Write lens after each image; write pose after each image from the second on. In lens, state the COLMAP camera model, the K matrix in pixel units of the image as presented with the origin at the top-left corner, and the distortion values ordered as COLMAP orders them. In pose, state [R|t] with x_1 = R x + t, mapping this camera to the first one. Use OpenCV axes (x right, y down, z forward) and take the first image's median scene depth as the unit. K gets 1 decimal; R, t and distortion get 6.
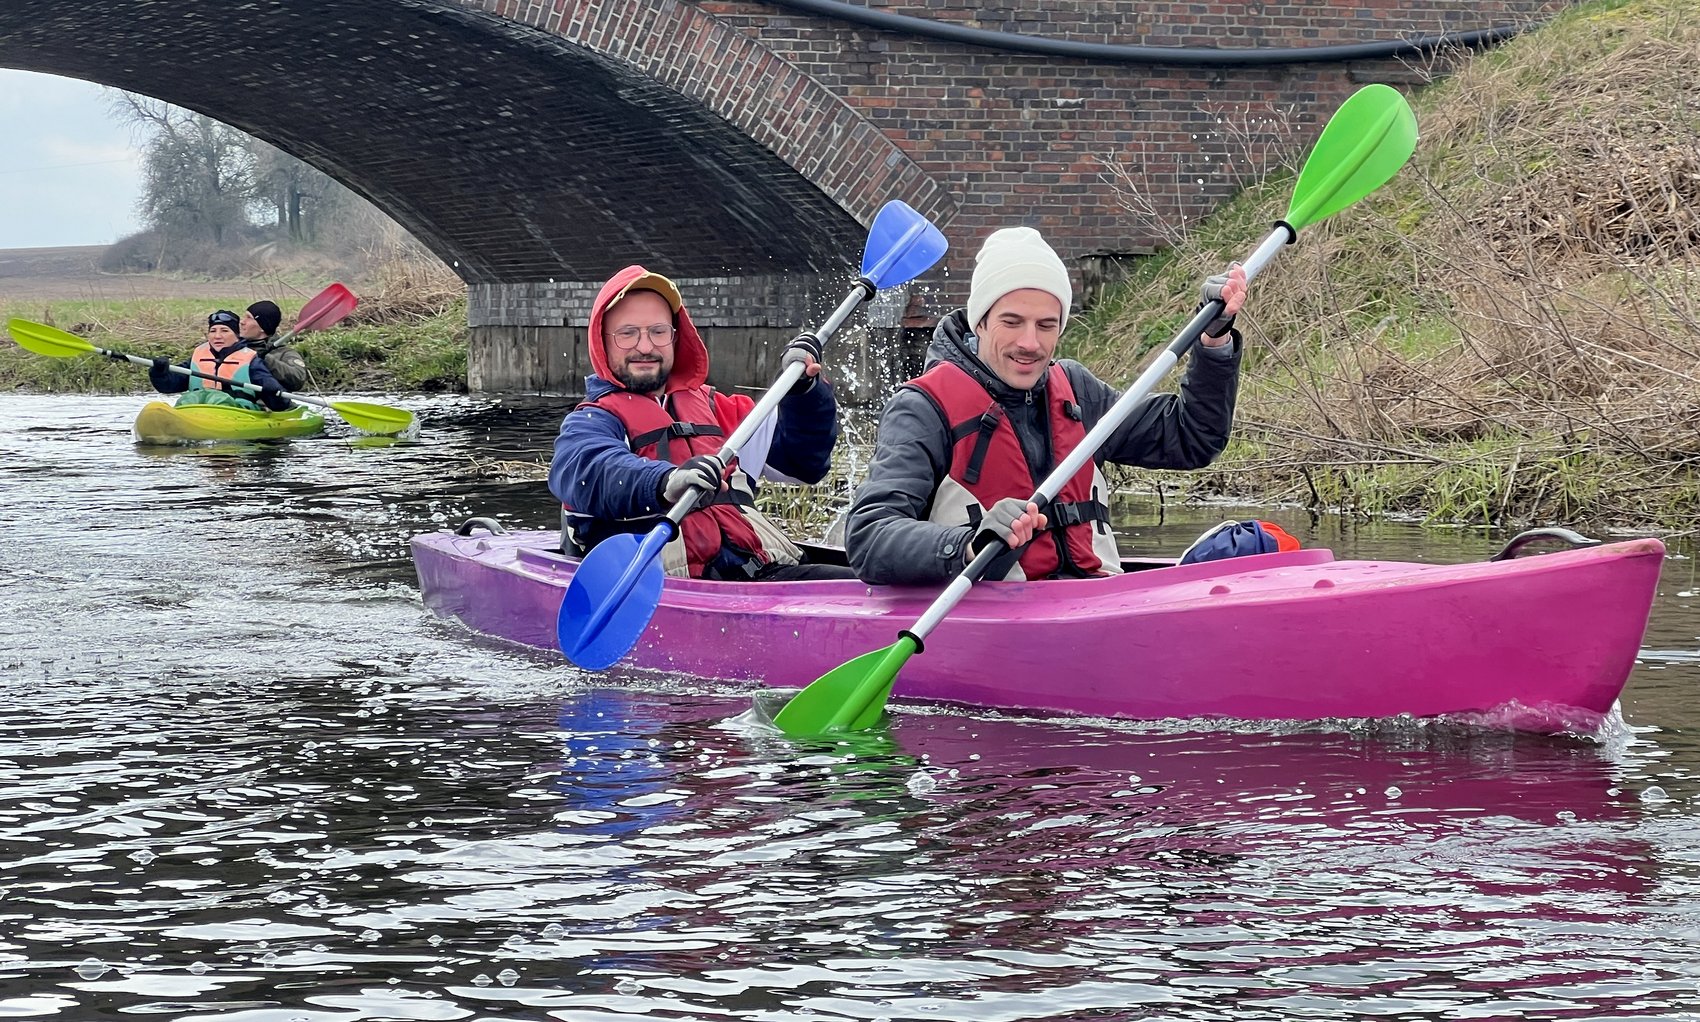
lens RADIAL K [[4183.3, 0, 947.2], [0, 4183.3, 511.6], [0, 0, 1]] dist [-0.242848, 4.755383]
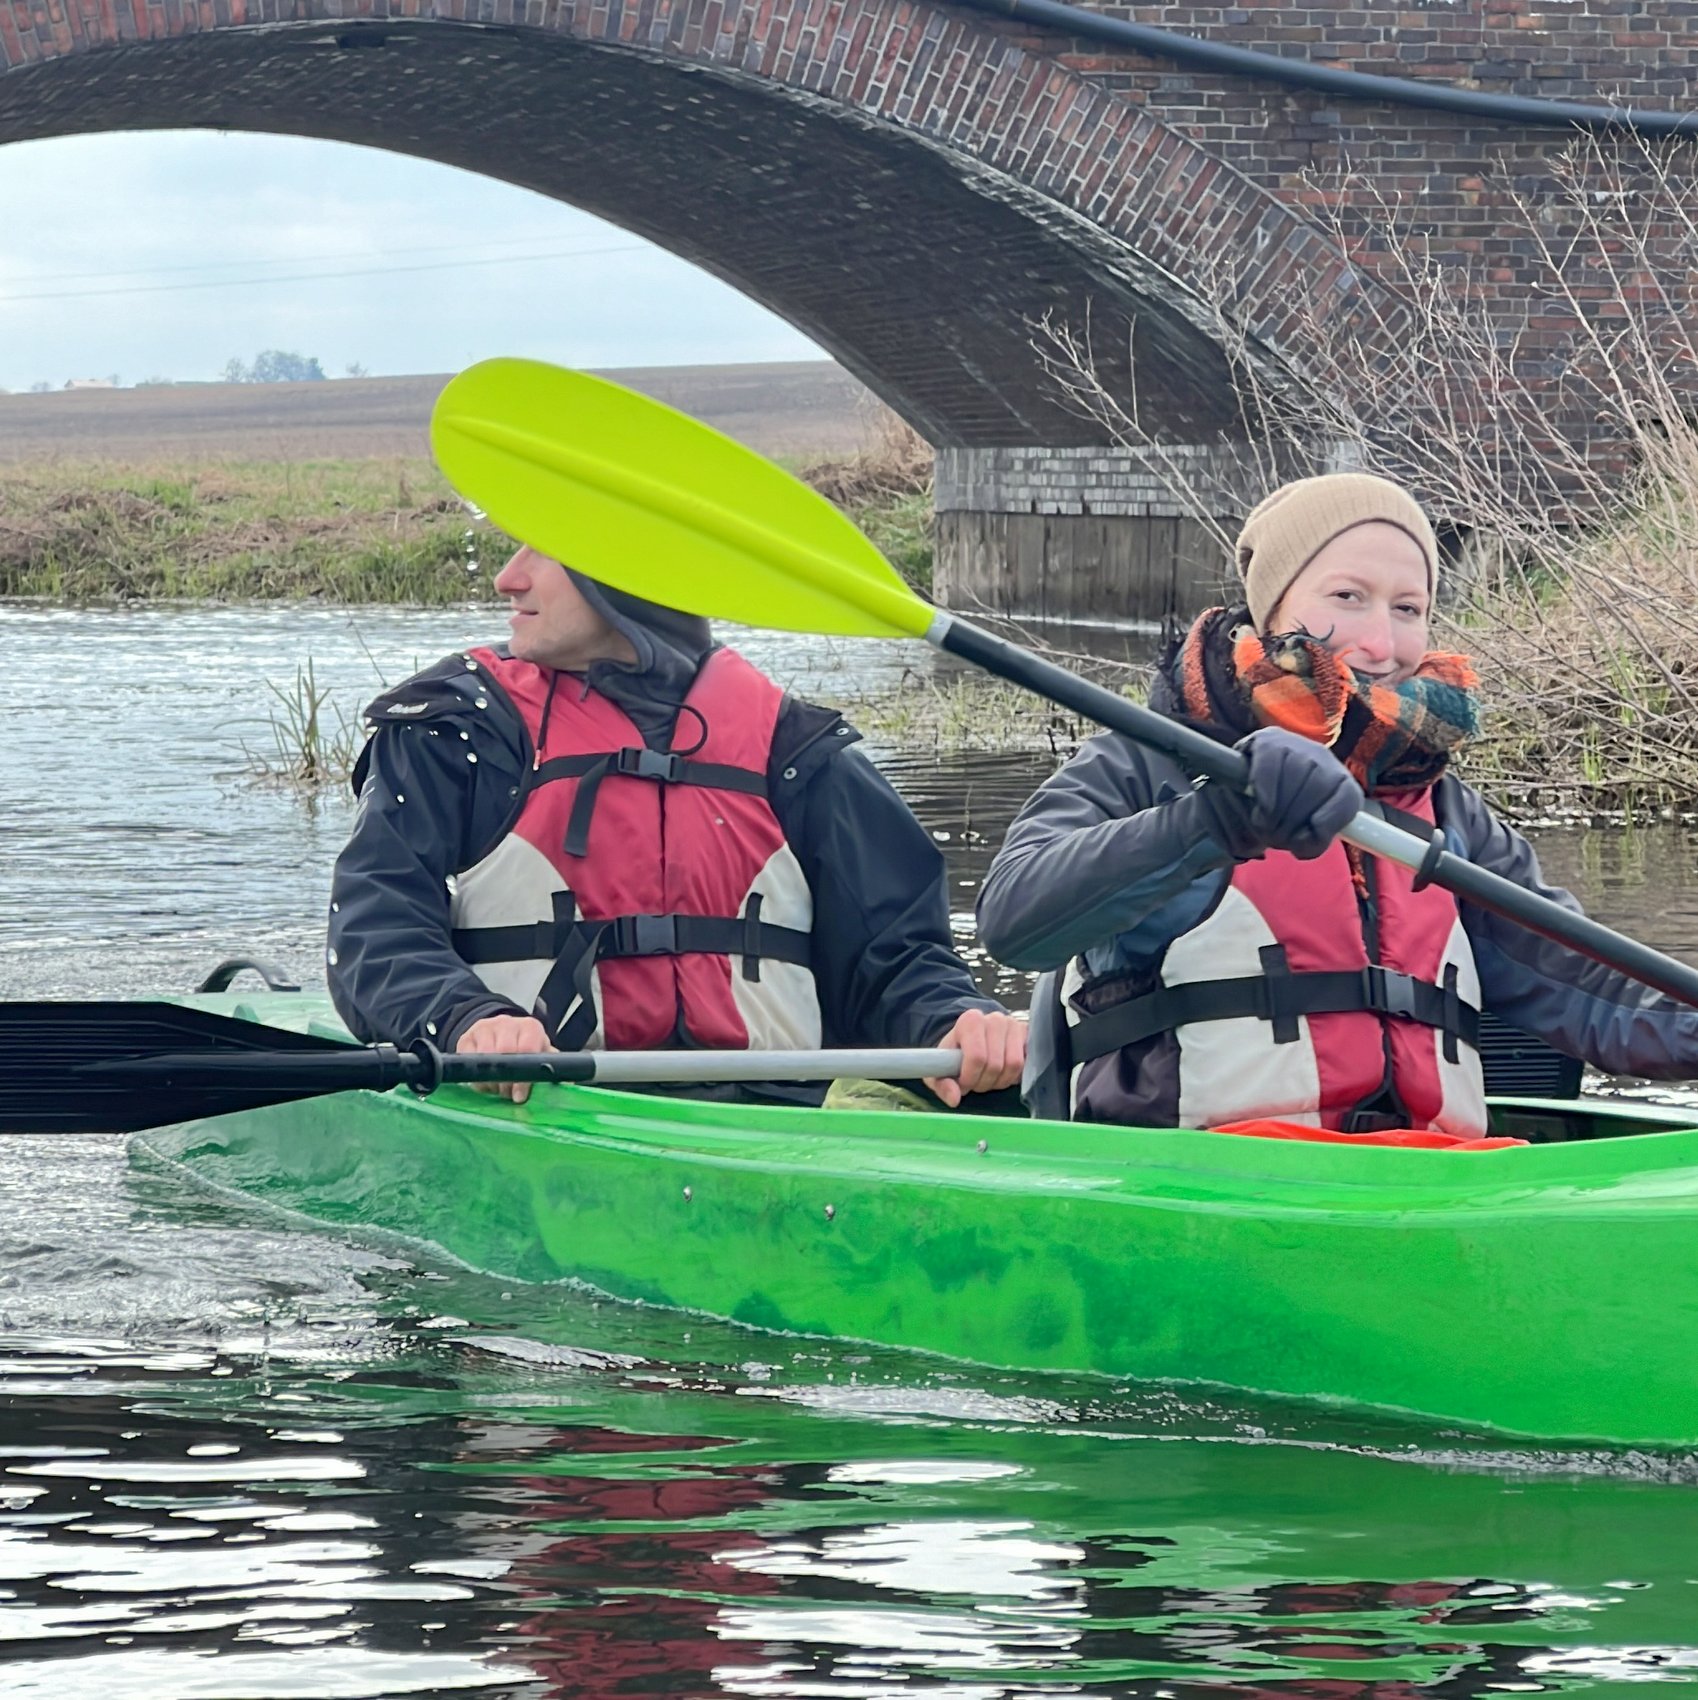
lens RADIAL K [[7415.1, 0, 849.9], [0, 7415.1, 623.9], [0, 0, 1]] dist [-0.649847, 20.751451]
pose [[0.974508, 0.013829, -0.223925, 0.183511], [-0.019861, 0.999497, -0.024712, 0.004435], [0.223471, 0.028529, 0.974293, -0.209596]]
